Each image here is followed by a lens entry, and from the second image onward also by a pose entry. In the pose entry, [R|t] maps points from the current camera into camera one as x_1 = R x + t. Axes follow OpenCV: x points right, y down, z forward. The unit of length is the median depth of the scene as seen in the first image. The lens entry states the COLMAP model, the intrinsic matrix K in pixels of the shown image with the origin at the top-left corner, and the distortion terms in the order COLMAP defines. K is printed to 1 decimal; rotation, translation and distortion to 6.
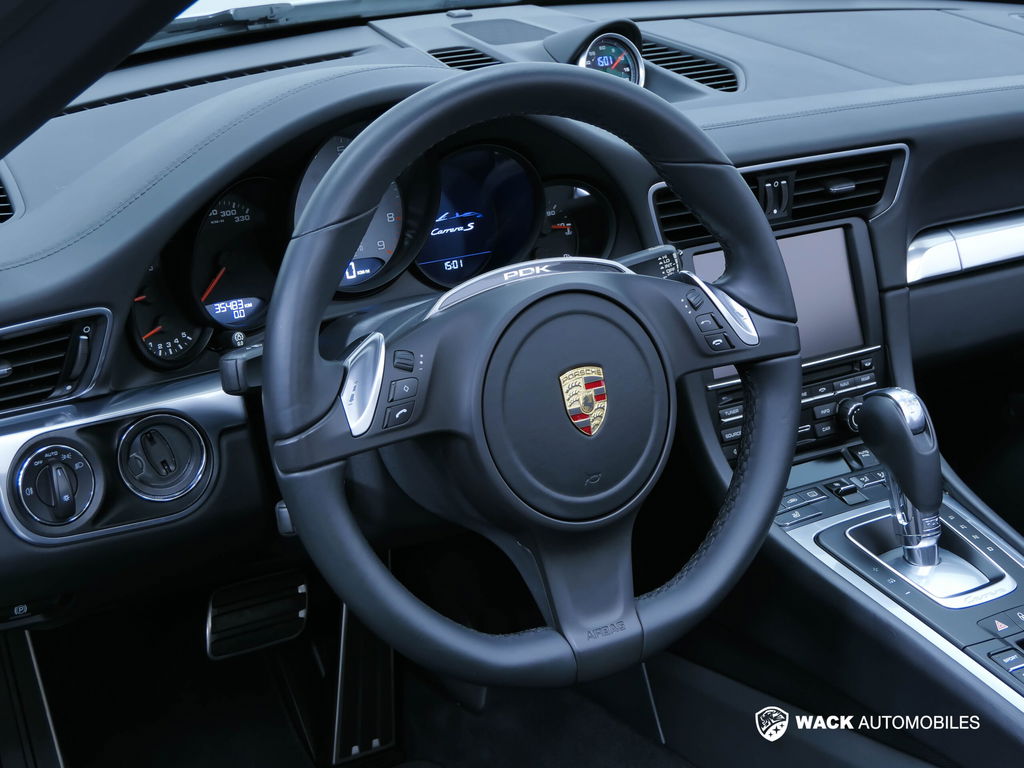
lens RADIAL K [[1983.6, 0, 512.4], [0, 1983.6, 383.8], [0, 0, 1]] dist [-0.025358, 0.000000]
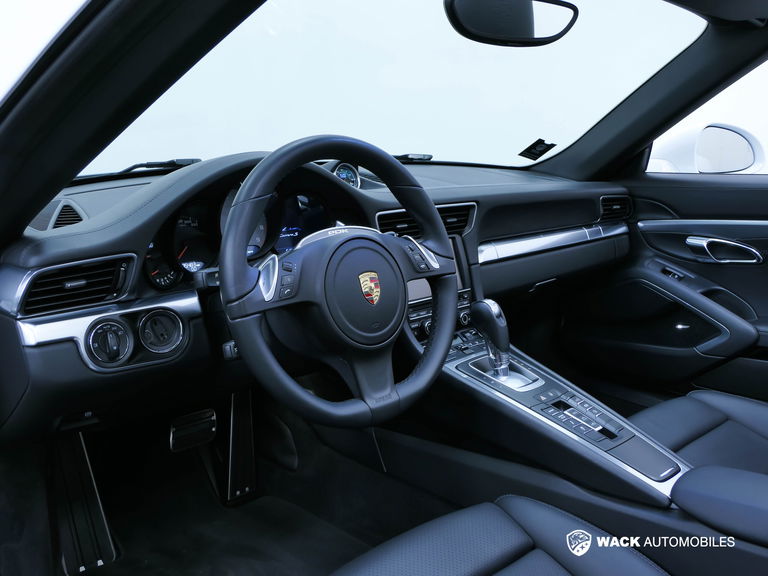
lens RADIAL K [[749.7, 0, 383.5], [0, 749.7, 288.6], [0, 0, 1]] dist [-0.003553, 0.000000]
pose [[0.985558, -0.035413, 0.165596, -0.076187], [0.054141, 0.992457, -0.109987, 0.090616], [-0.160452, 0.117364, 0.980041, 0.194383]]
